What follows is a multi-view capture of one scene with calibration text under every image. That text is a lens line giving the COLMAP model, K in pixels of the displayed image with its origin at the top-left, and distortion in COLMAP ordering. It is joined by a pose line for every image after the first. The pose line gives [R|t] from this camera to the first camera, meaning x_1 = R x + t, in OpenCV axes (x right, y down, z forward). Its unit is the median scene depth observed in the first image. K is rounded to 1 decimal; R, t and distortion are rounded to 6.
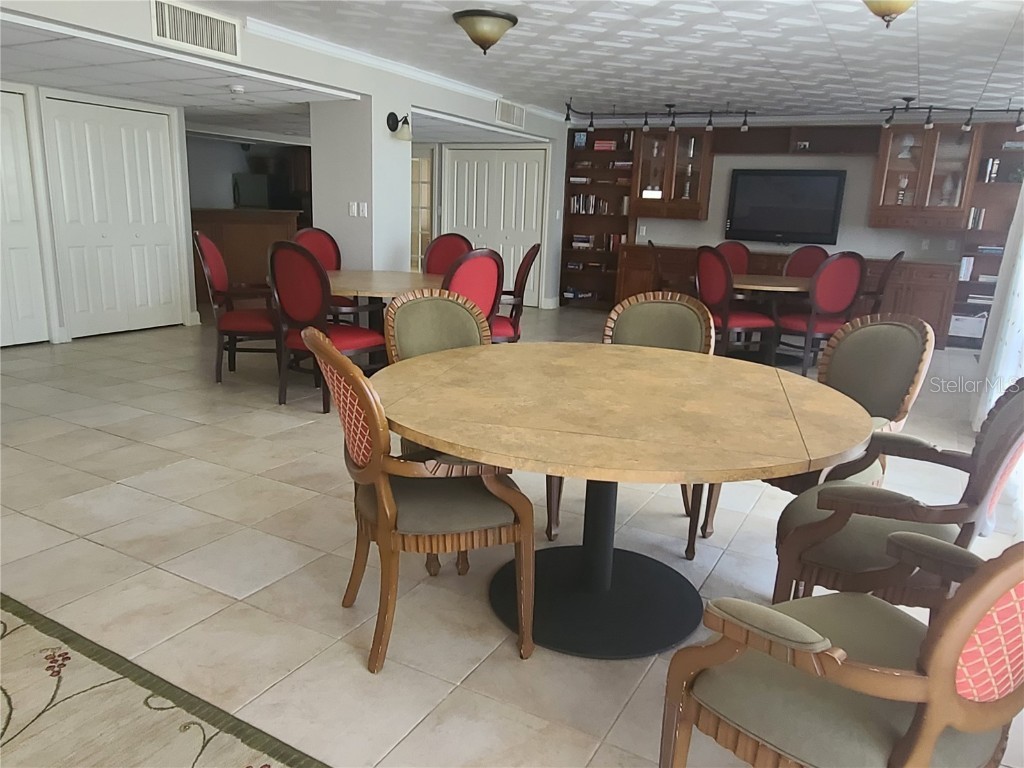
lens RADIAL K [[744.4, 0, 510.2], [0, 744.4, 404.3], [0, 0, 1]] dist [-0.007084, -0.001288]
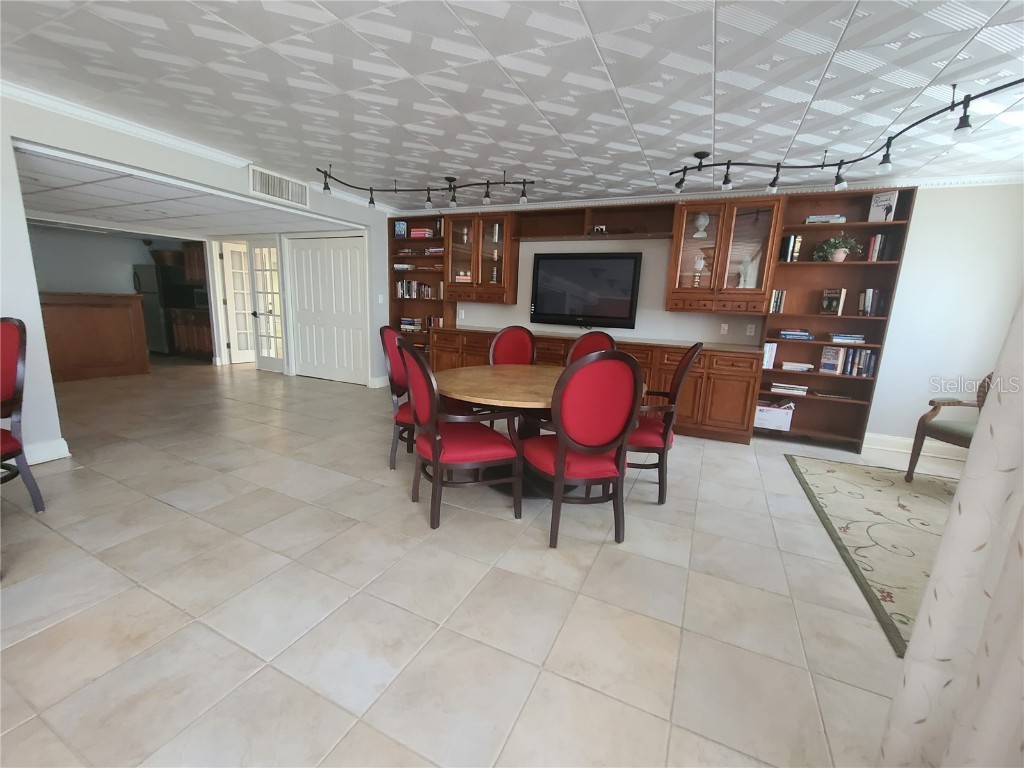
lens RADIAL K [[418.3, 0, 513.8], [0, 418.3, 389.4], [0, 0, 1]] dist [-0.015613, 0.002197]
pose [[0.998347, -0.005836, 0.057175, 0.253138], [0.008946, 0.998485, -0.054291, -0.108806], [-0.056772, 0.054713, 0.996887, 0.476550]]
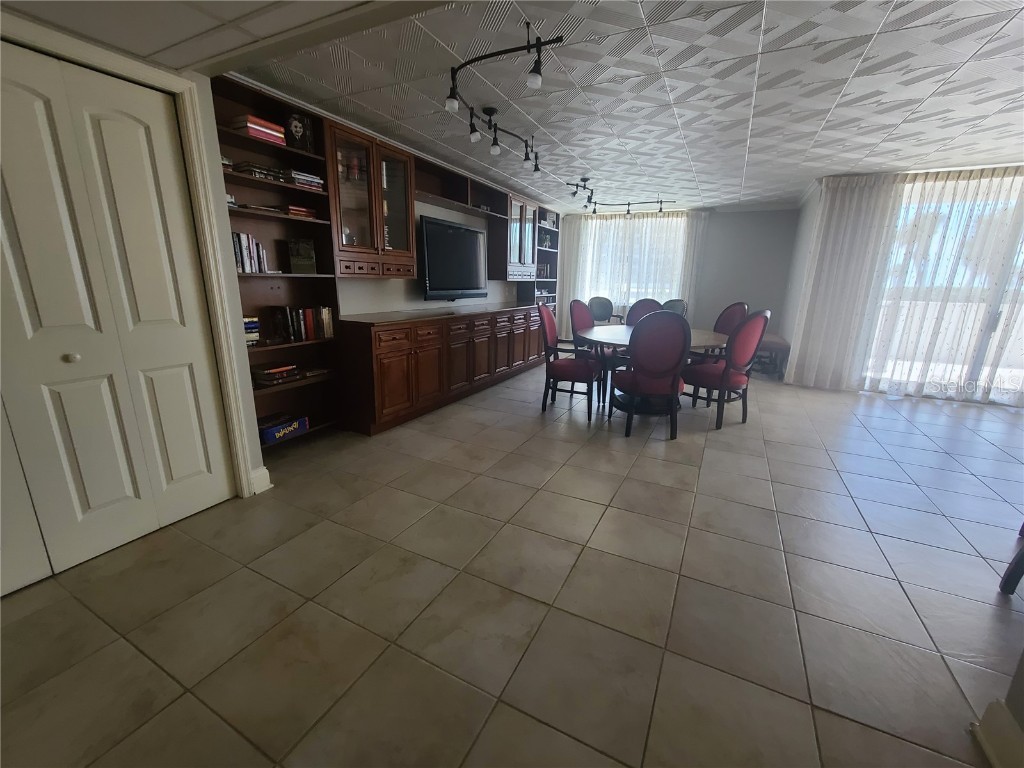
lens RADIAL K [[418.3, 0, 513.8], [0, 418.3, 389.4], [0, 0, 1]] dist [-0.015613, 0.002197]
pose [[-0.035519, -0.287244, 0.957199, -0.211090], [0.237428, 0.927954, 0.287278, -0.261400], [-0.970756, 0.237469, 0.035239, 0.988969]]
